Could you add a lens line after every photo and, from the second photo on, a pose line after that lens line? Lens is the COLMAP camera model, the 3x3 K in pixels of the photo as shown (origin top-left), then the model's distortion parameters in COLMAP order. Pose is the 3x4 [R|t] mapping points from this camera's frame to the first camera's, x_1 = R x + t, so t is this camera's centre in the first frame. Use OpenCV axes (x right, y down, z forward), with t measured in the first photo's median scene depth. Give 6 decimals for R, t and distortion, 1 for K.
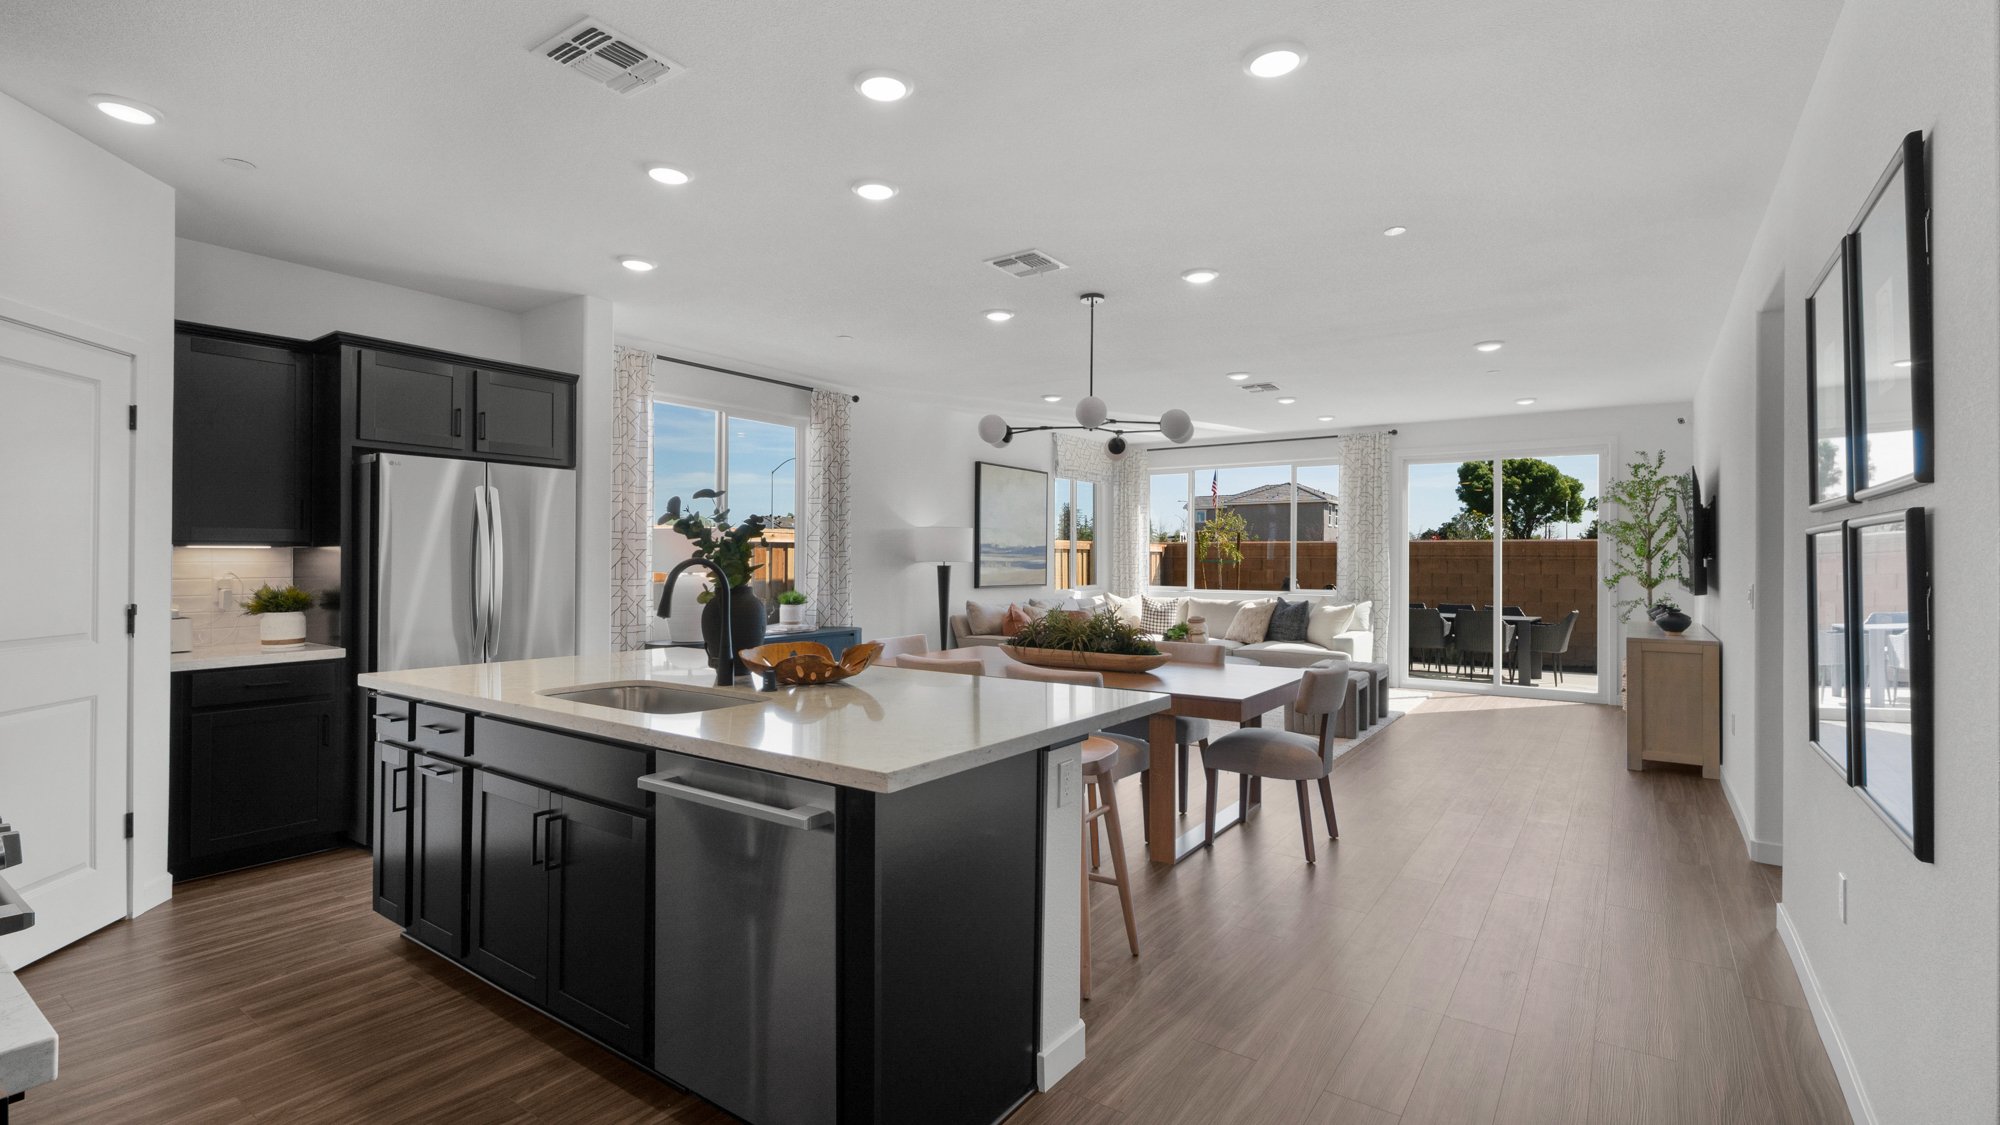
lens RADIAL K [[899.8, 0, 999.3], [0, 899.8, 550.3], [0, 0, 1]] dist [0.003379, -0.001188]
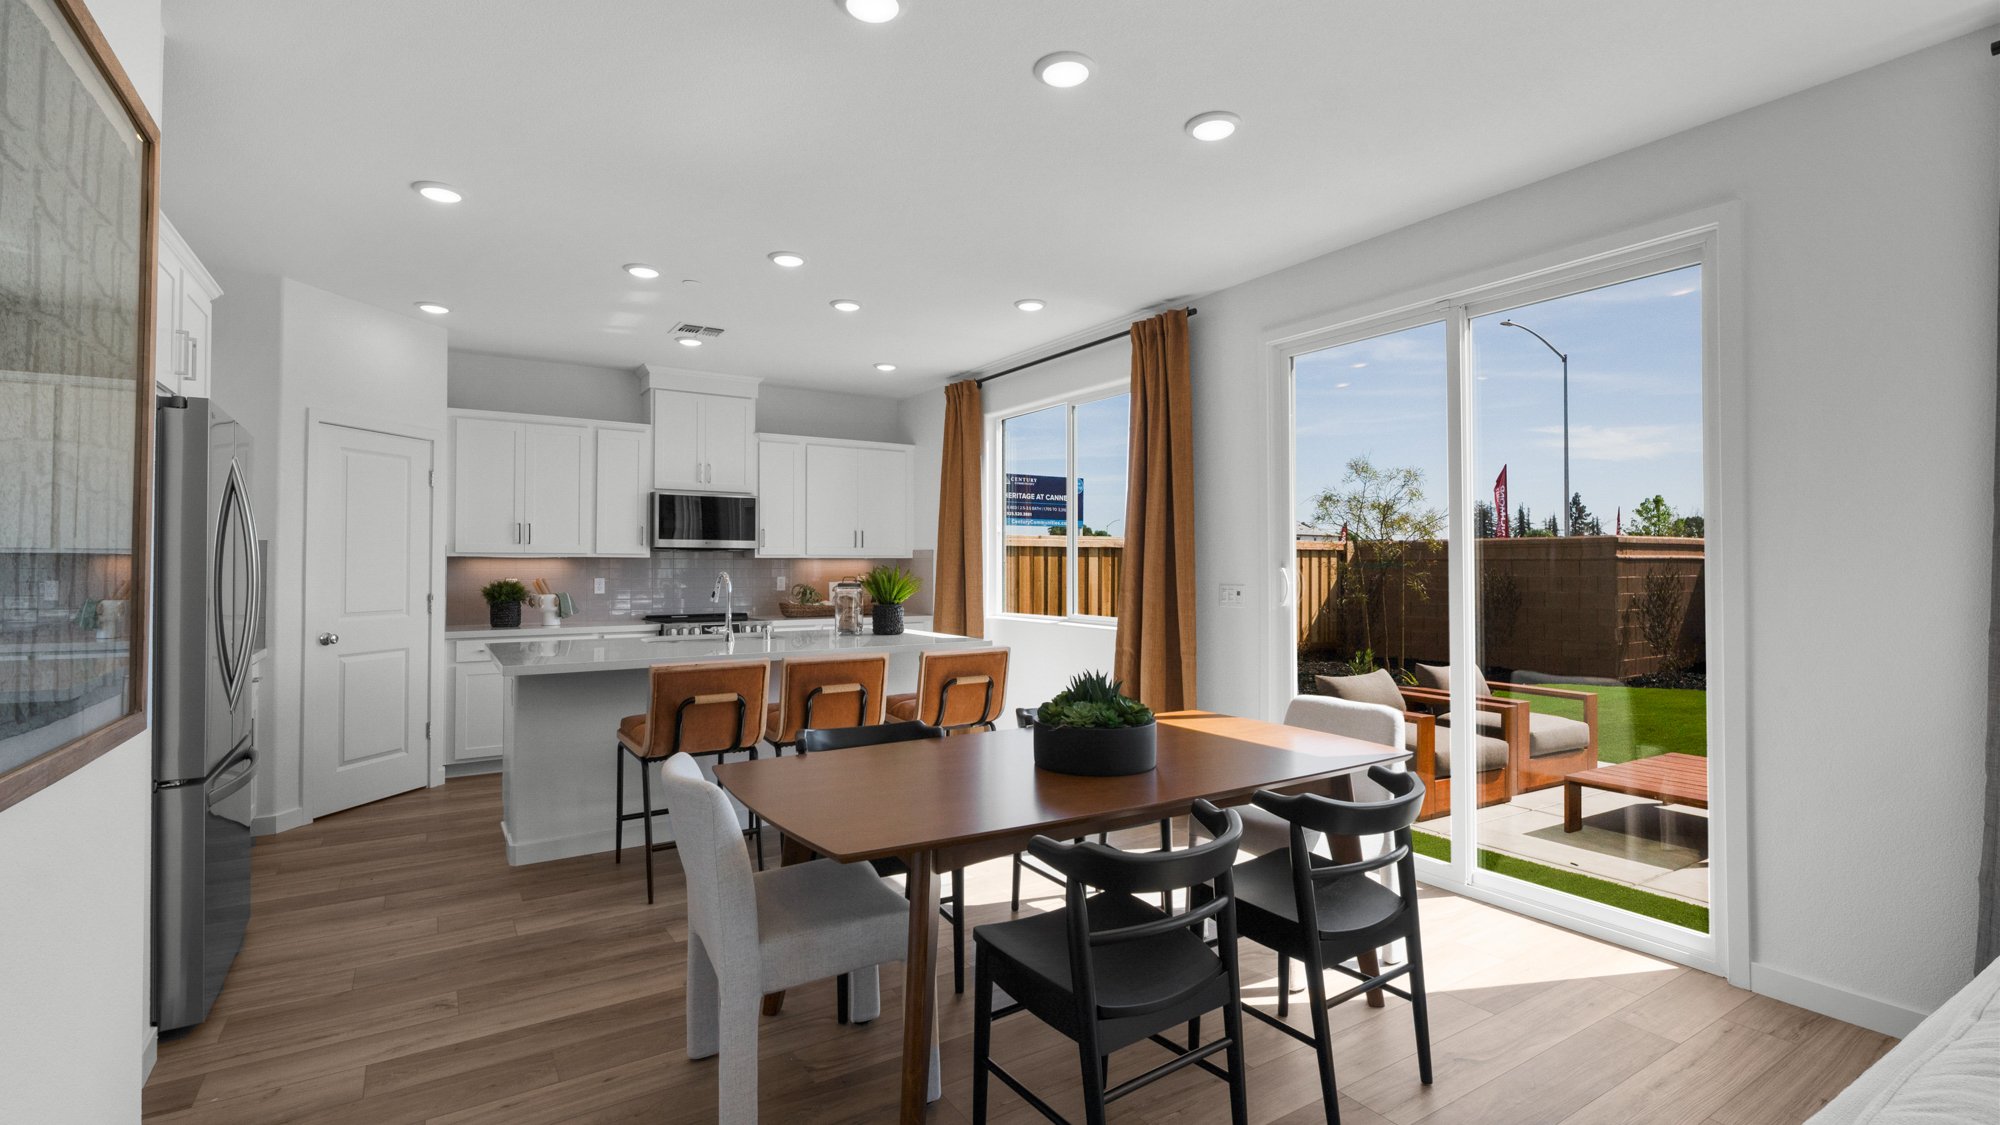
lens RADIAL K [[899.8, 0, 999.0], [0, 899.8, 549.8], [0, 0, 1]] dist [0.003379, -0.001188]
pose [[0.928561, -0.008389, -0.371086, 0.504683], [0.004586, 0.999928, -0.011132, 0.003300], [0.371152, 0.008635, 0.928532, -0.107023]]
